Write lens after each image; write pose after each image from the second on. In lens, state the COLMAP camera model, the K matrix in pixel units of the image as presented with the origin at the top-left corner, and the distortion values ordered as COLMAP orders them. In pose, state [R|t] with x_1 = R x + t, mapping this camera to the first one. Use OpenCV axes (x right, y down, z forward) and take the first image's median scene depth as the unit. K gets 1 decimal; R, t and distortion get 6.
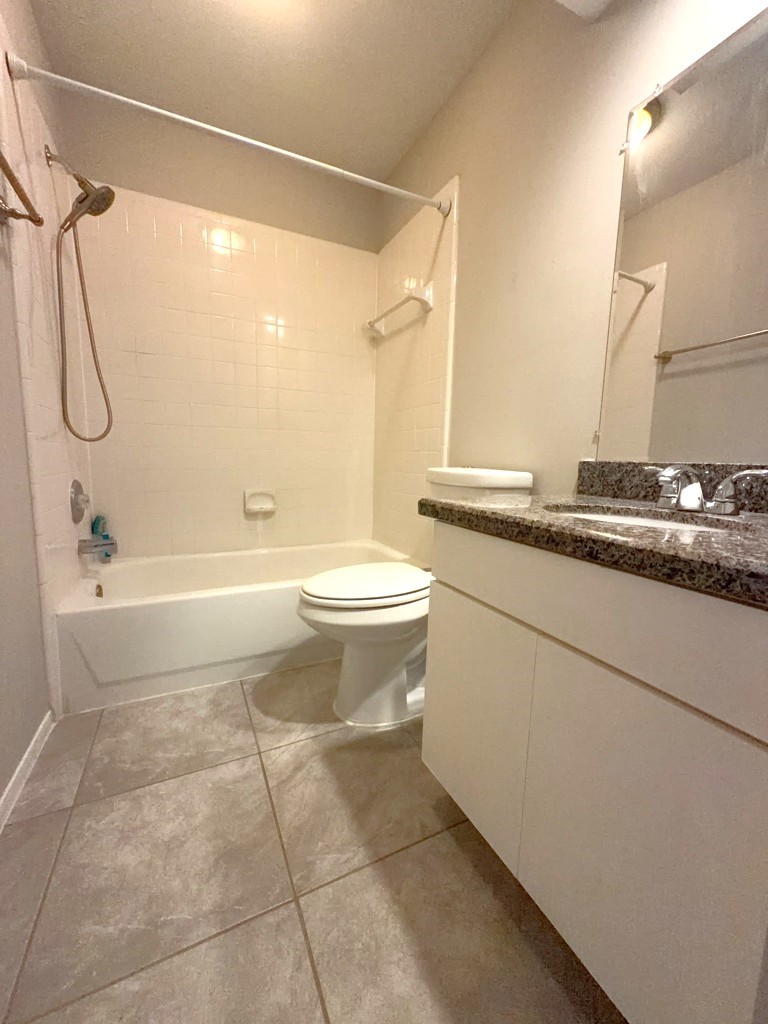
lens RADIAL K [[407.4, 0, 385.9], [0, 407.4, 513.5], [0, 0, 1]] dist [-0.001010, 0.000007]
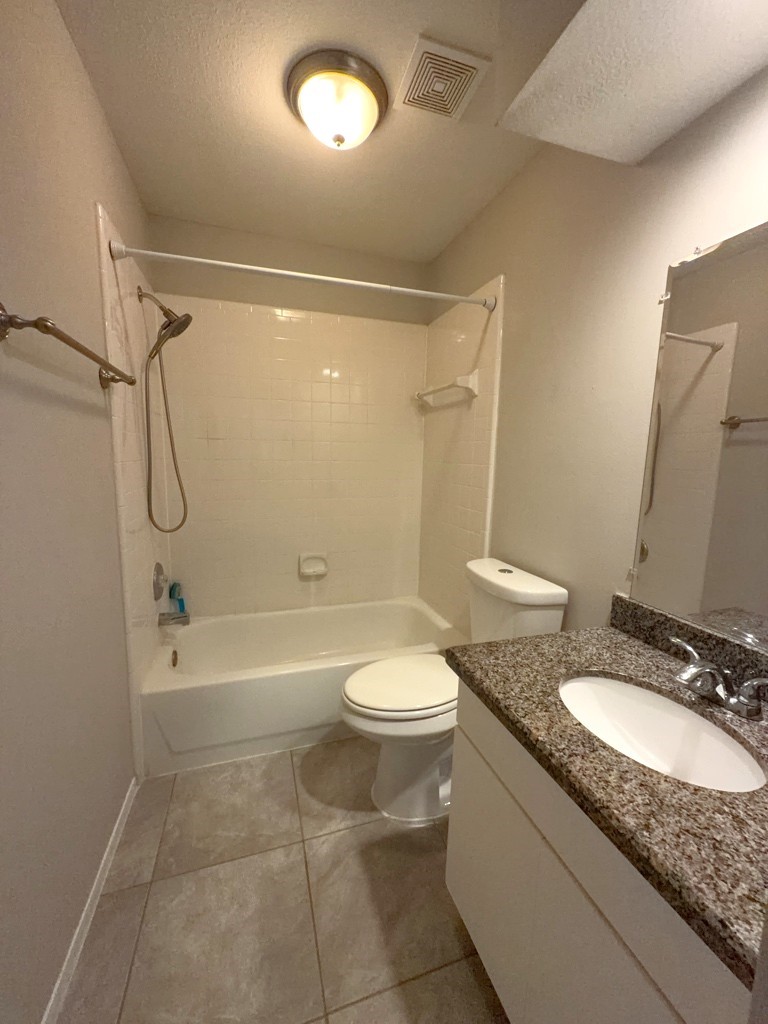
lens RADIAL K [[407.4, 0, 387.0], [0, 407.4, 509.6], [0, 0, 1]] dist [-0.001010, 0.000007]
pose [[0.990353, 0.019324, -0.137213, 0.047968], [-0.018610, 0.999806, 0.006488, -0.295709], [0.137312, -0.003872, 0.990520, -0.067461]]
